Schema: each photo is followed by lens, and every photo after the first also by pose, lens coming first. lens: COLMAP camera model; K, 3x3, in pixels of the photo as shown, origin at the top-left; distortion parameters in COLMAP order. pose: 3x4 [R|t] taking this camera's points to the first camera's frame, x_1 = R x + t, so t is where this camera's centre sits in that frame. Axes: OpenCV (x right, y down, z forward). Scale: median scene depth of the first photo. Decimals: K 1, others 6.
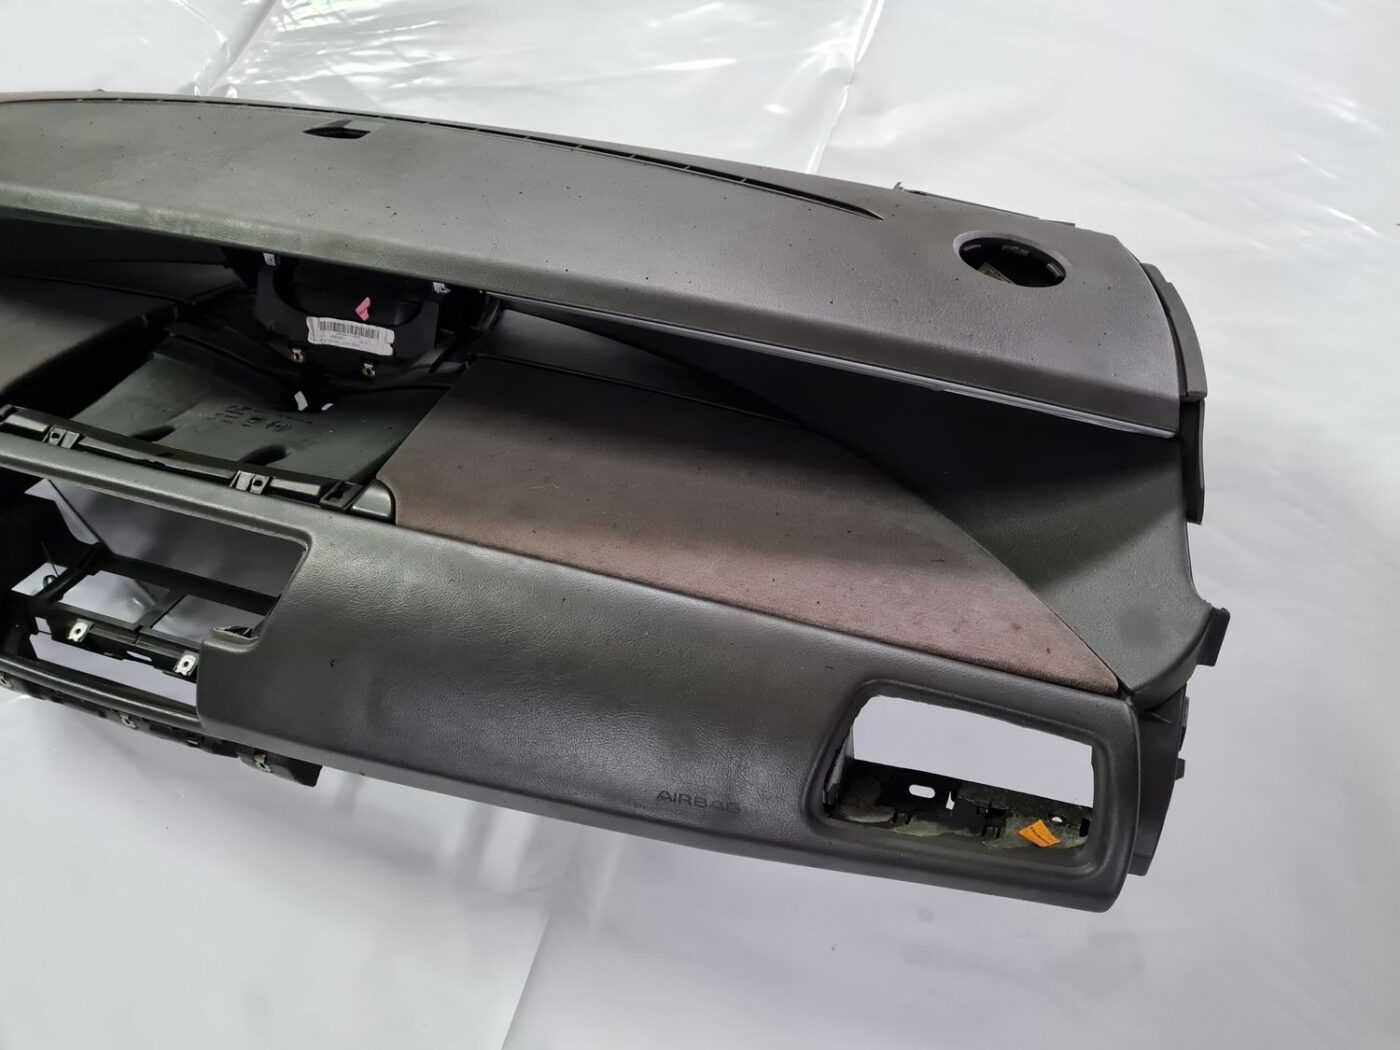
lens RADIAL K [[1042.2, 0, 723.3], [0, 1042.2, 517.8], [0, 0, 1]] dist [0.024528, -0.006410]
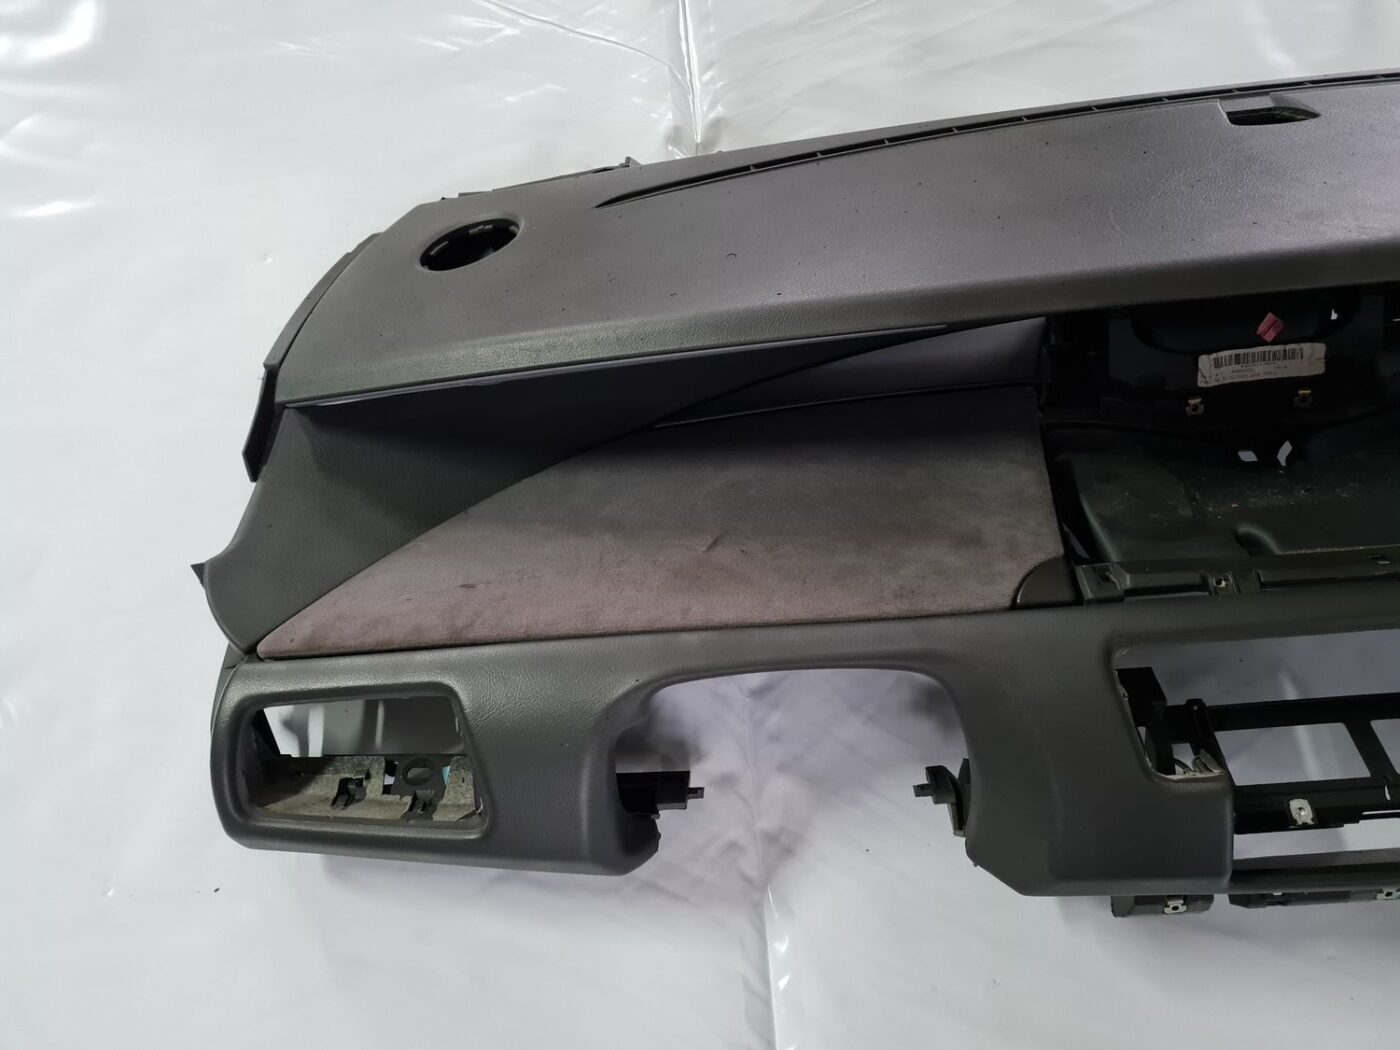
lens RADIAL K [[1056.6, 0, 716.2], [0, 1056.6, 527.1], [0, 0, 1]] dist [0.017923, -0.001951]
pose [[0.929094, -0.301116, 0.214740, -0.979570], [0.289990, 0.953481, 0.082334, -0.247159], [-0.229543, -0.014223, 0.973195, 0.291920]]
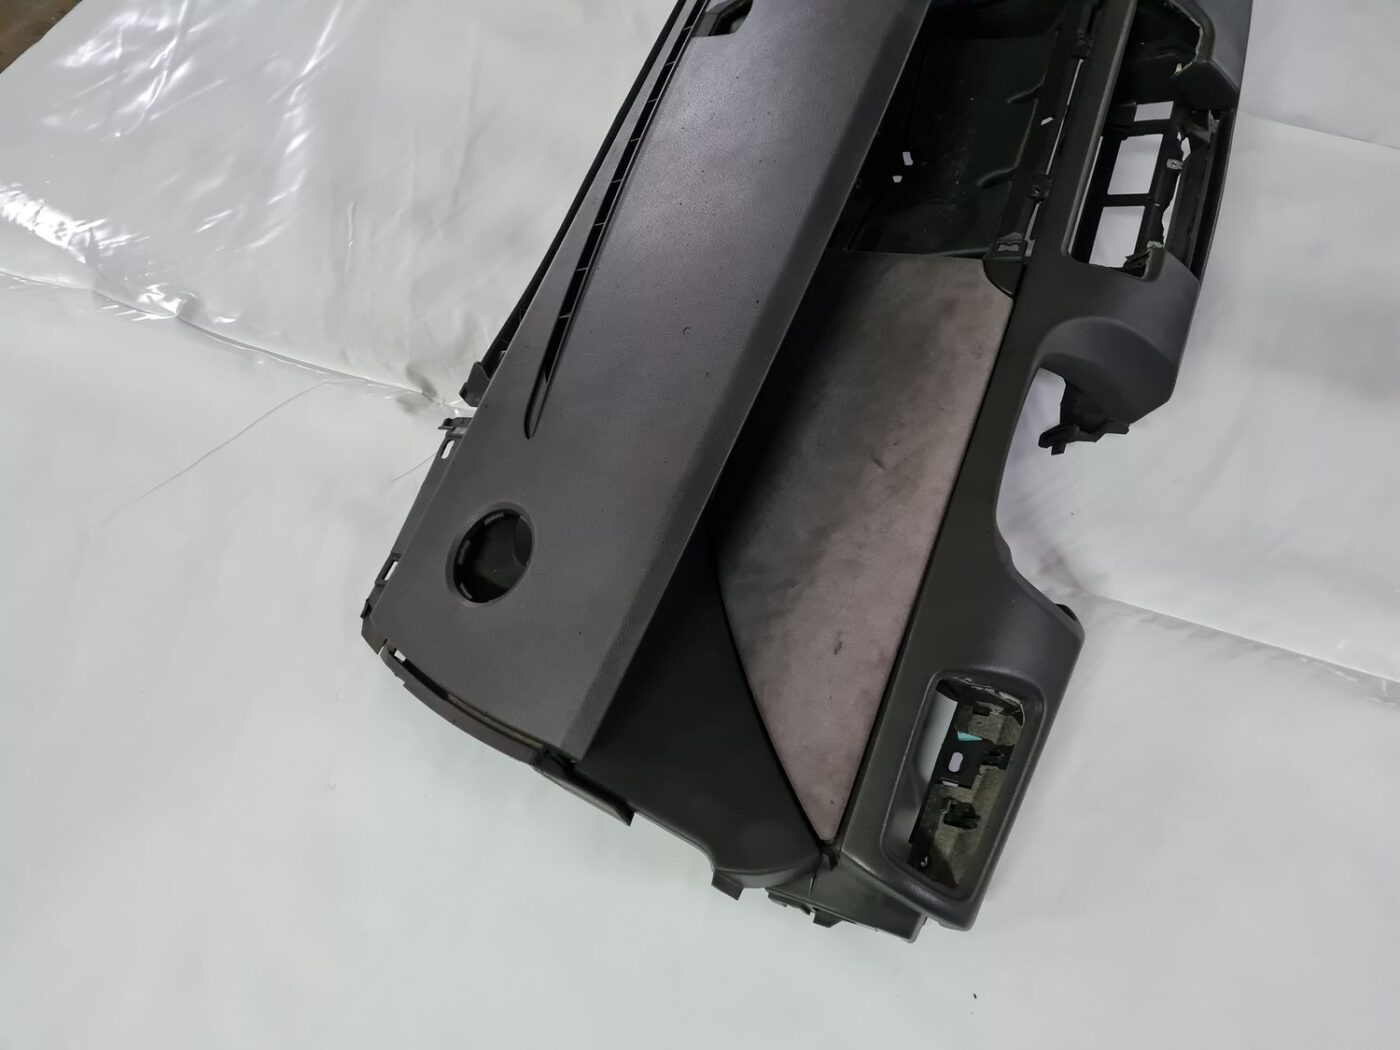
lens RADIAL K [[1042.2, 0, 723.3], [0, 1042.2, 517.8], [0, 0, 1]] dist [0.024528, -0.006410]
pose [[0.030141, -0.832105, 0.553798, -1.371372], [0.889954, 0.274578, 0.364128, -0.610731], [-0.455053, 0.481880, 0.748811, 0.408932]]
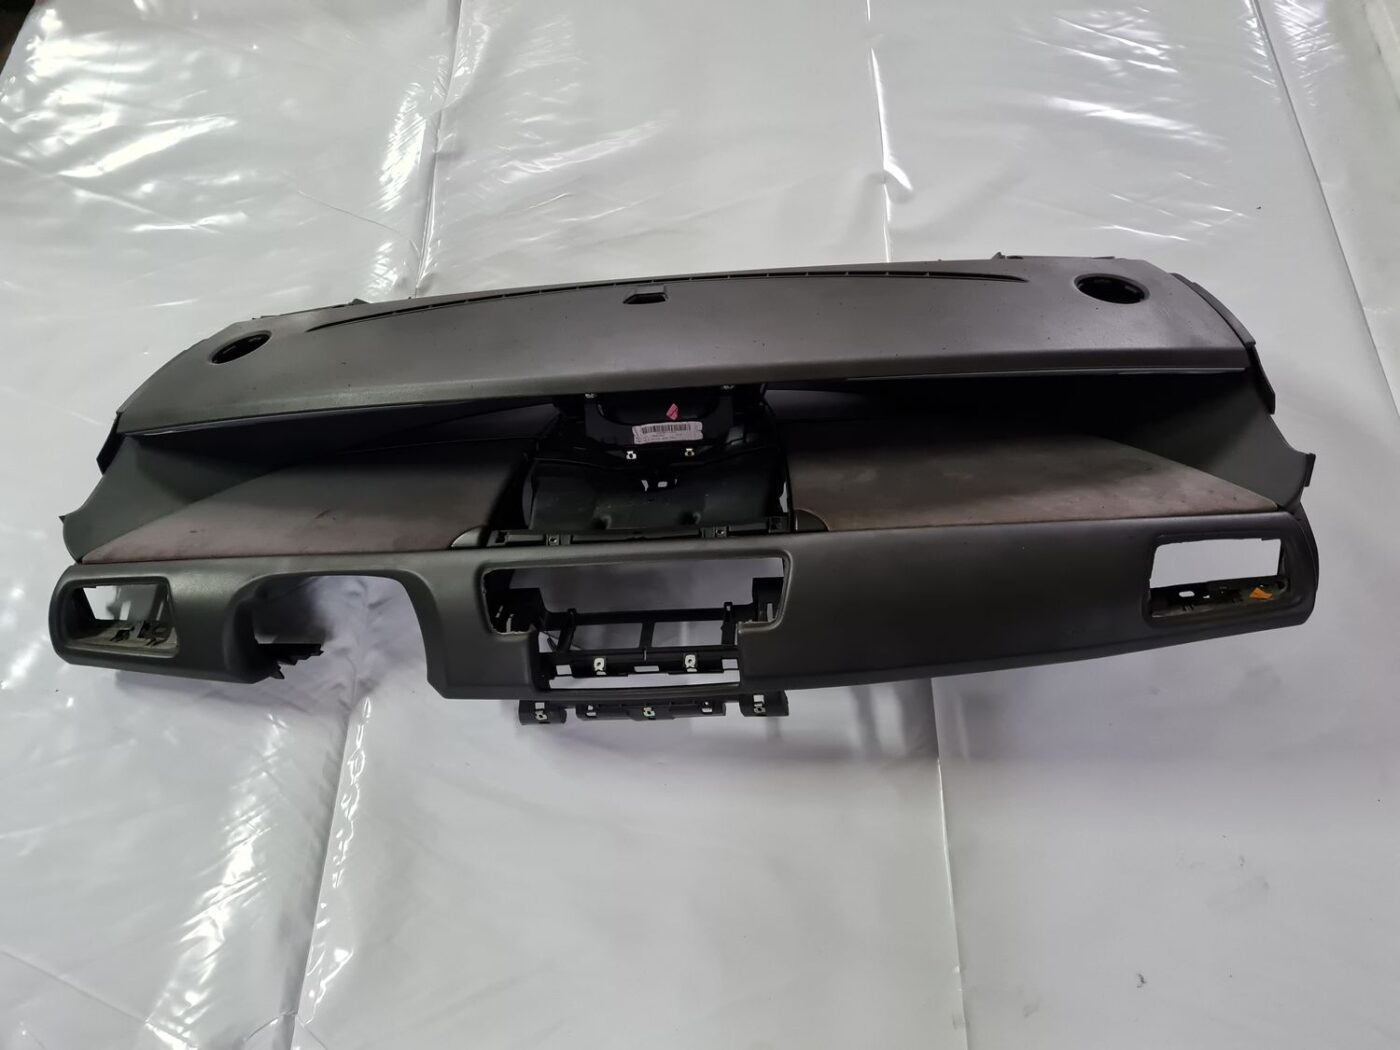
lens RADIAL K [[1042.2, 0, 723.3], [0, 1042.2, 517.8], [0, 0, 1]] dist [0.024528, -0.006410]
pose [[0.952999, -0.246601, 0.176014, -0.571803], [0.250469, 0.968125, 0.000251, -0.042055], [-0.170465, 0.043847, 0.984388, -0.424058]]
